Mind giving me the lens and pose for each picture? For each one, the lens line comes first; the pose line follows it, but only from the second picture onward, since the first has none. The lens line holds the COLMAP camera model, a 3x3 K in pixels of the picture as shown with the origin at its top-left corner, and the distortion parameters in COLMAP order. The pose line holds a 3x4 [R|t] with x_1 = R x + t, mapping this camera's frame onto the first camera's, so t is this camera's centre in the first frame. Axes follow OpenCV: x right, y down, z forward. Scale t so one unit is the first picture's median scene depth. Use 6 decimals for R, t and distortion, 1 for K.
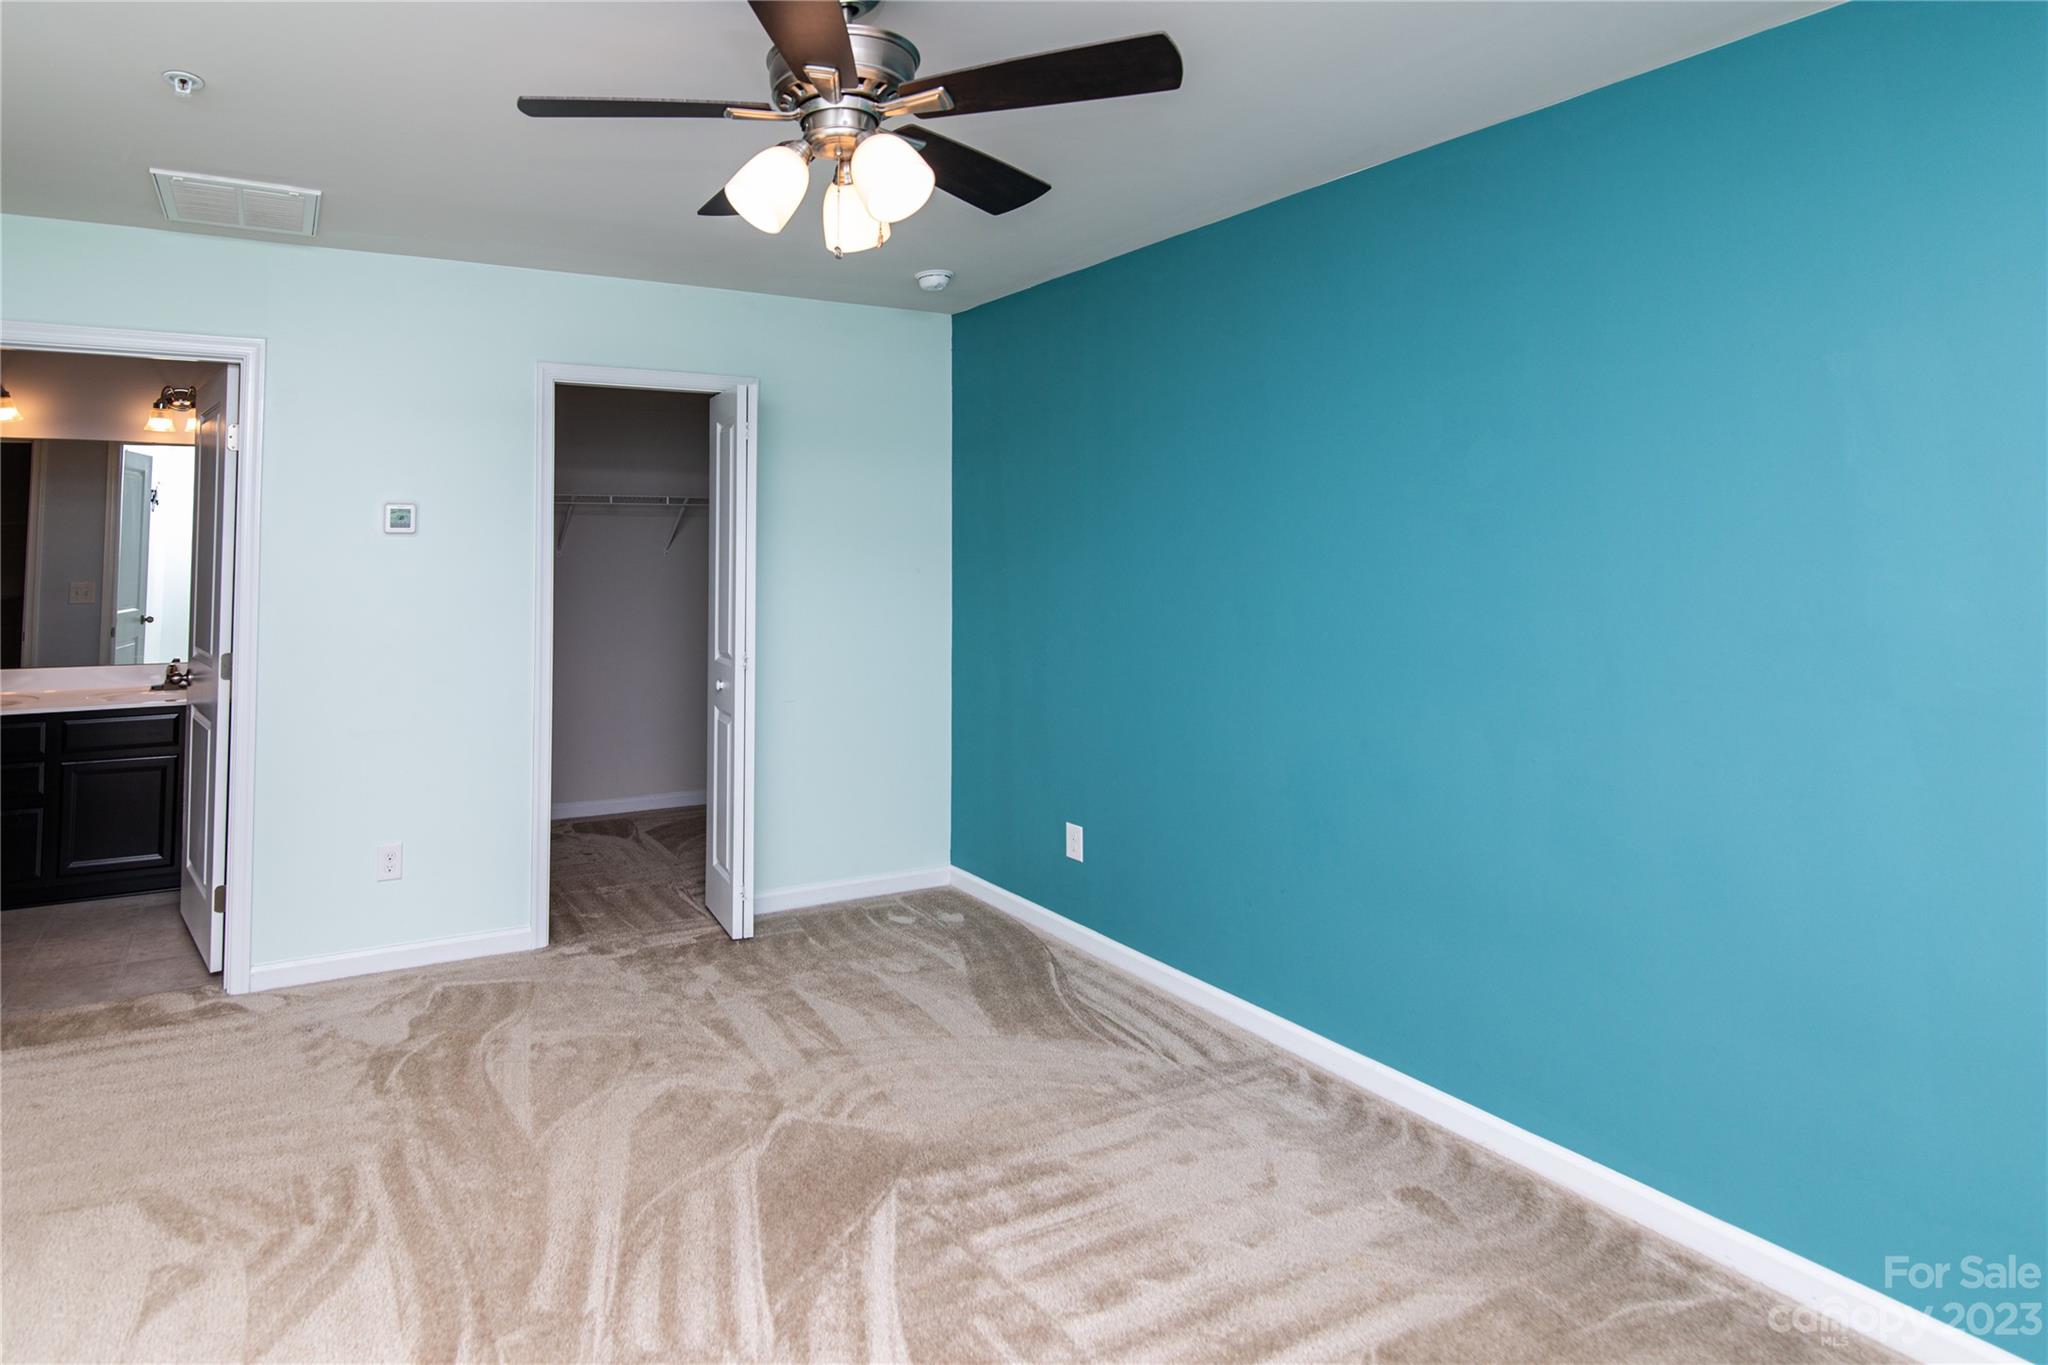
lens RADIAL K [[938.3, 0, 846.8], [0, 938.3, 533.6], [0, 0, 1]] dist [-0.004250, -0.000244]
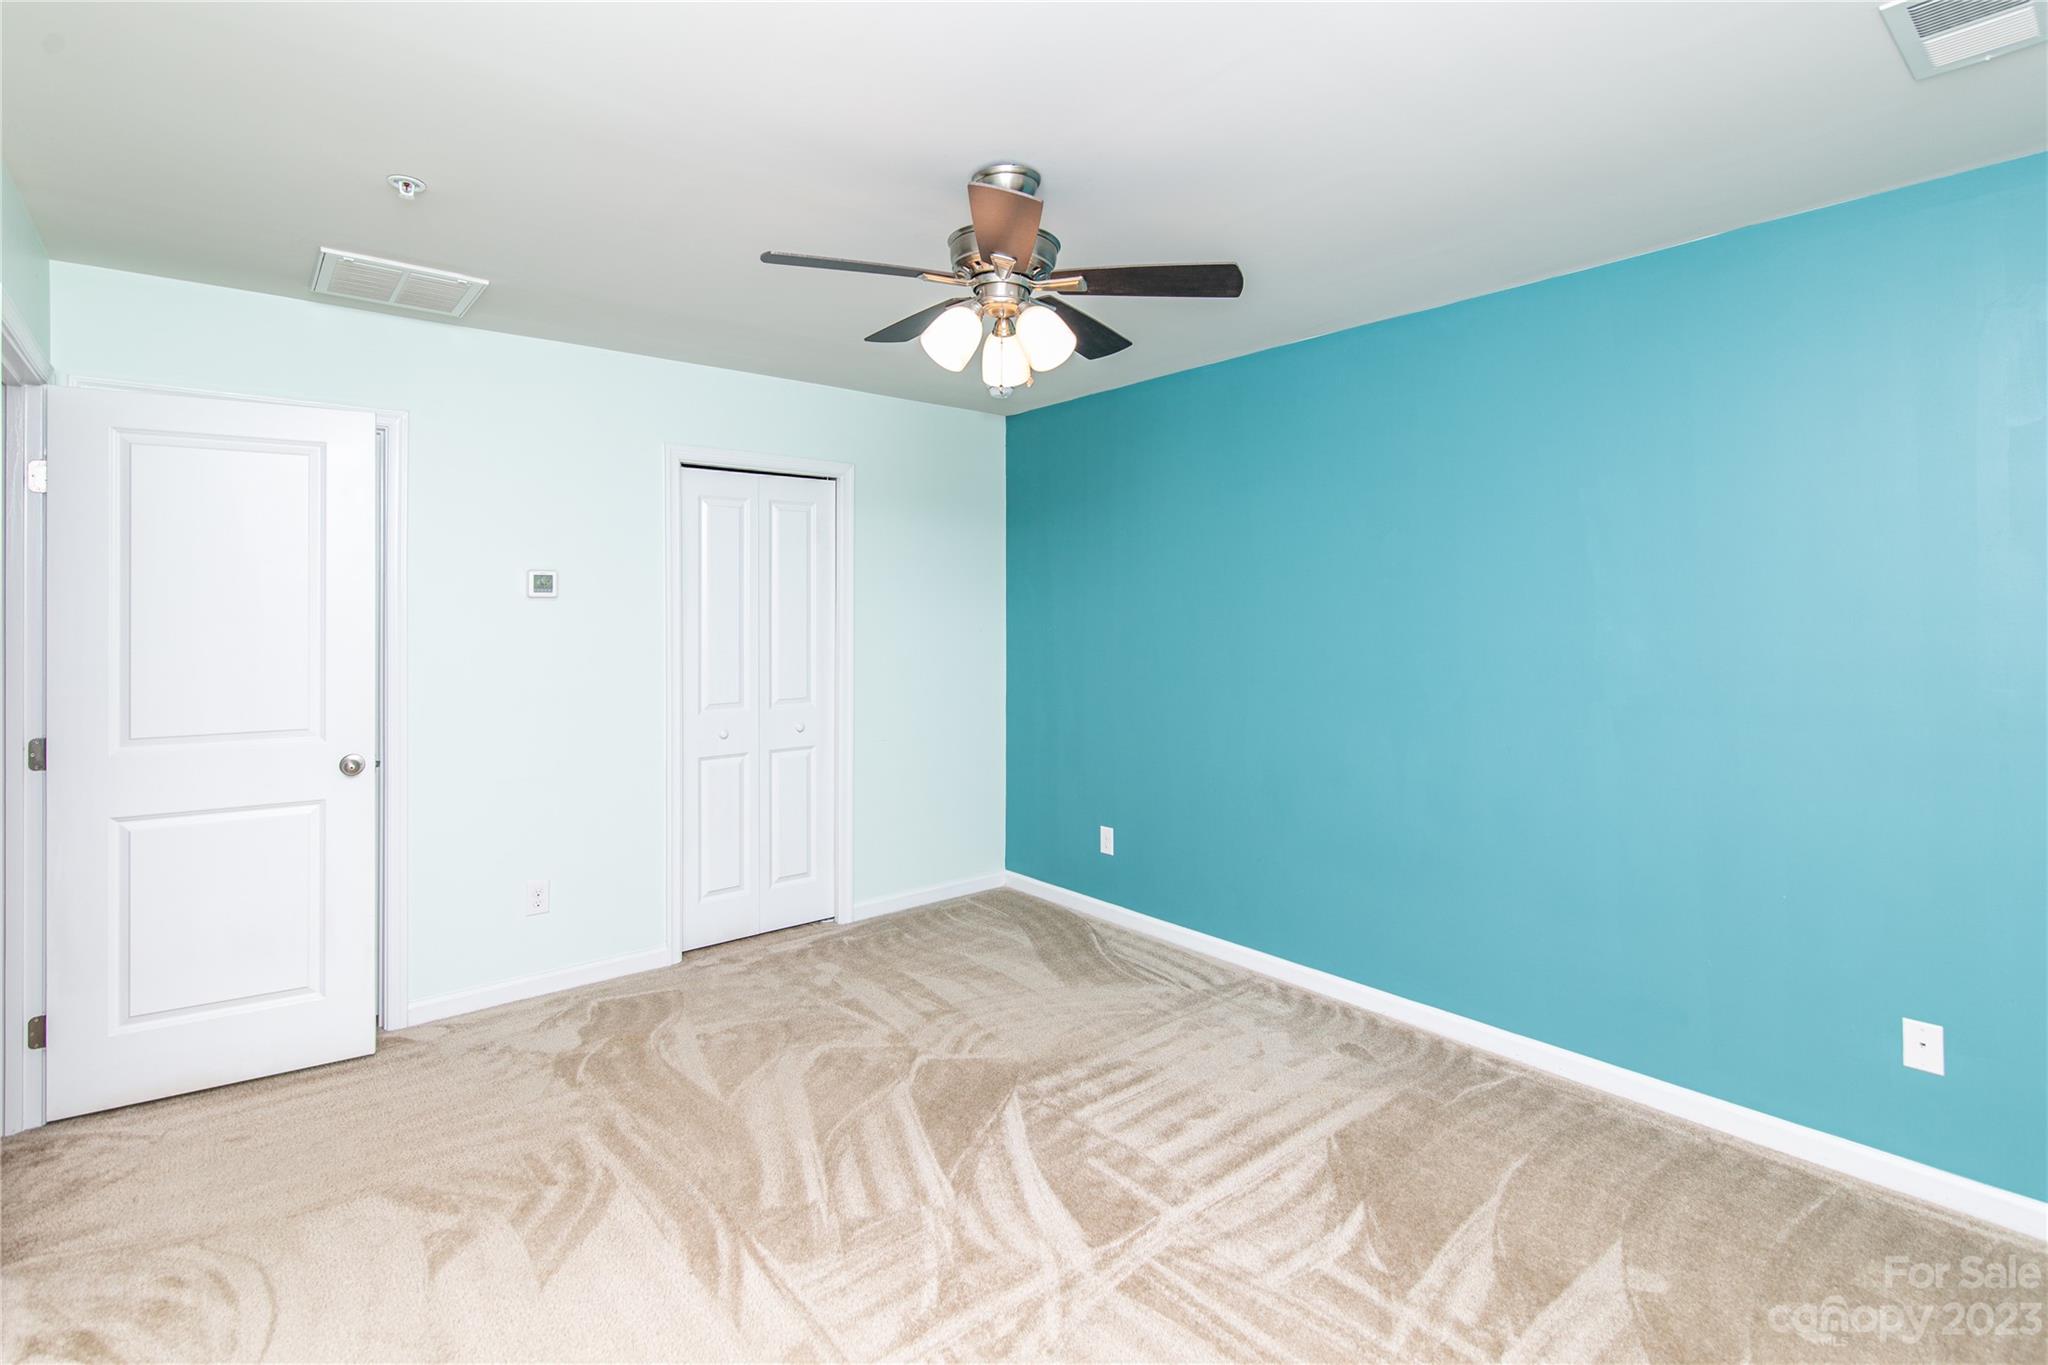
lens RADIAL K [[961.3, 0, 1050.0], [0, 961.3, 629.9], [0, 0, 1]] dist [-0.010147, -0.000170]
pose [[0.951650, -0.007438, 0.307094, -0.303058], [-0.003619, 0.999366, 0.035422, -0.004898], [-0.307163, -0.034821, 0.951020, -0.277000]]
